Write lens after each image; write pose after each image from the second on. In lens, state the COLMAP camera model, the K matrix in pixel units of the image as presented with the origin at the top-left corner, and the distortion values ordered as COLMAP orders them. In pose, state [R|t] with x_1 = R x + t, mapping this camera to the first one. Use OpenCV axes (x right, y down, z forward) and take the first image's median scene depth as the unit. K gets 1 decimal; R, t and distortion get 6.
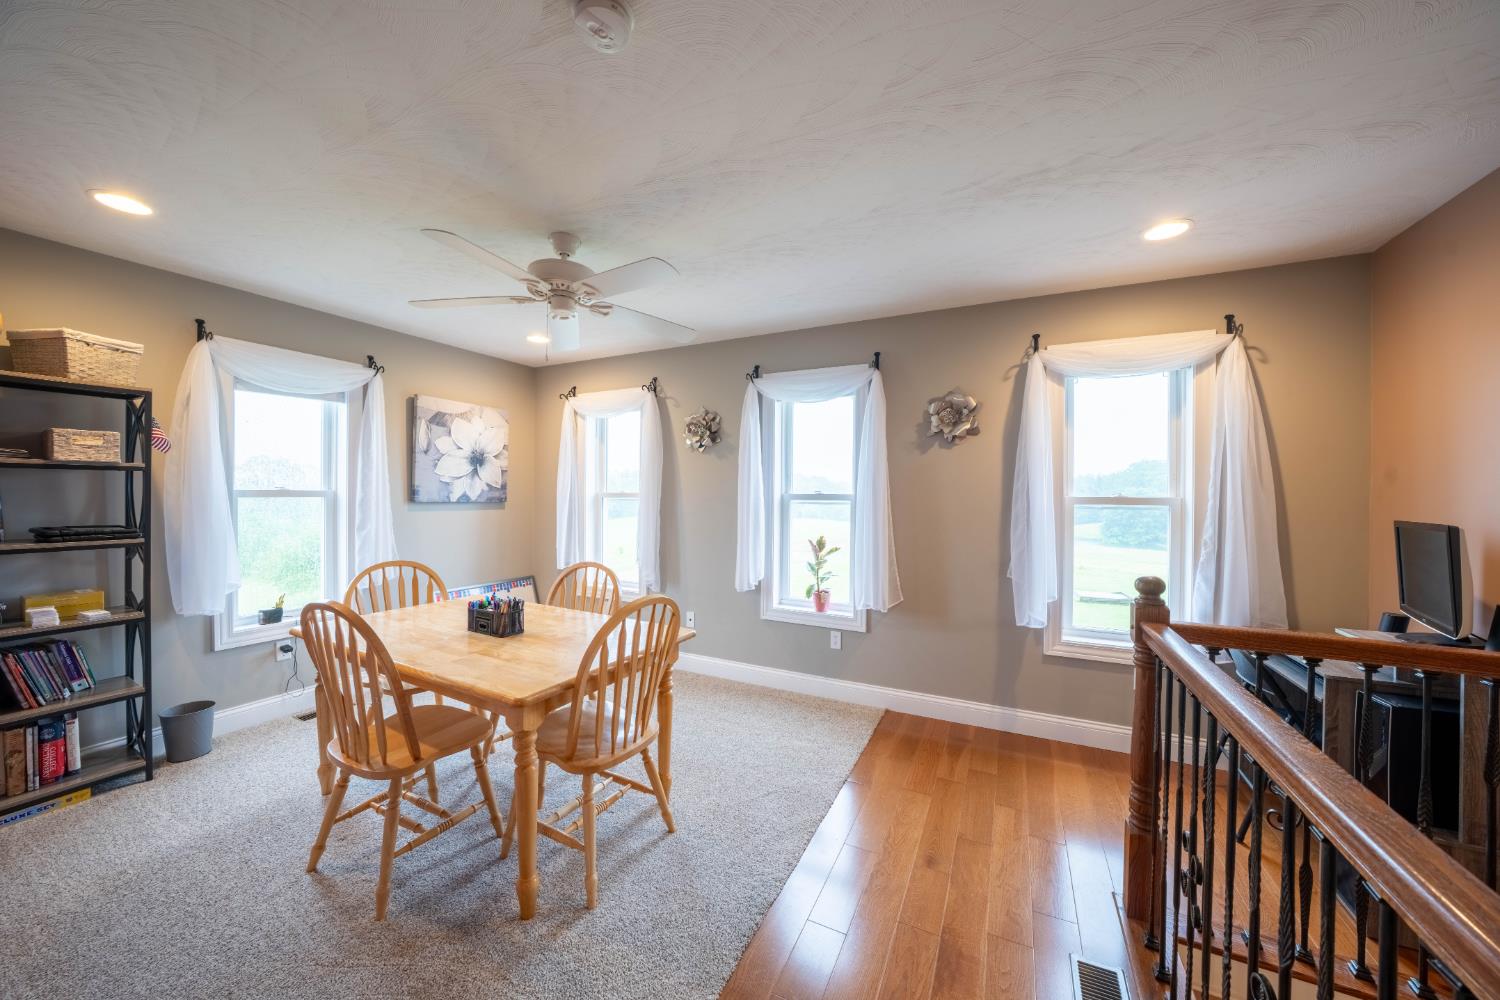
lens RADIAL K [[523.7, 0, 742.6], [0, 523.7, 501.3], [0, 0, 1]] dist [-0.012267, -0.000121]
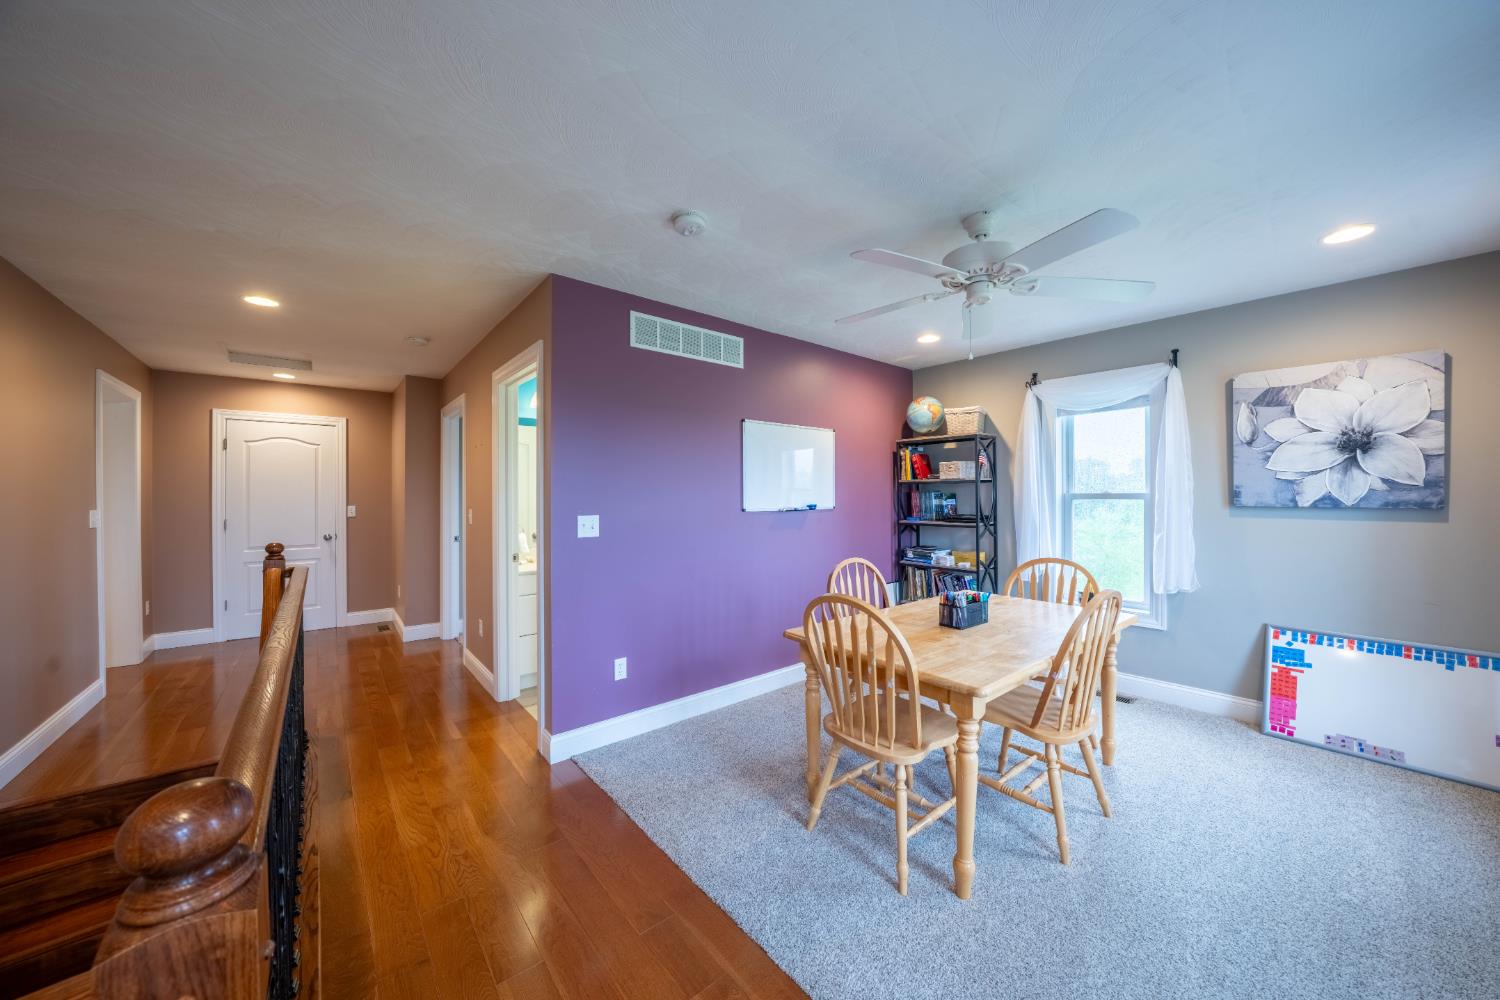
lens RADIAL K [[523.7, 0, 754.9], [0, 523.7, 498.3], [0, 0, 1]] dist [-0.012267, -0.000121]
pose [[-0.380003, -0.000708, -0.924985, 0.416937], [-0.011815, 0.999922, 0.004088, -0.004962], [0.924910, 0.012482, -0.379982, 0.616262]]
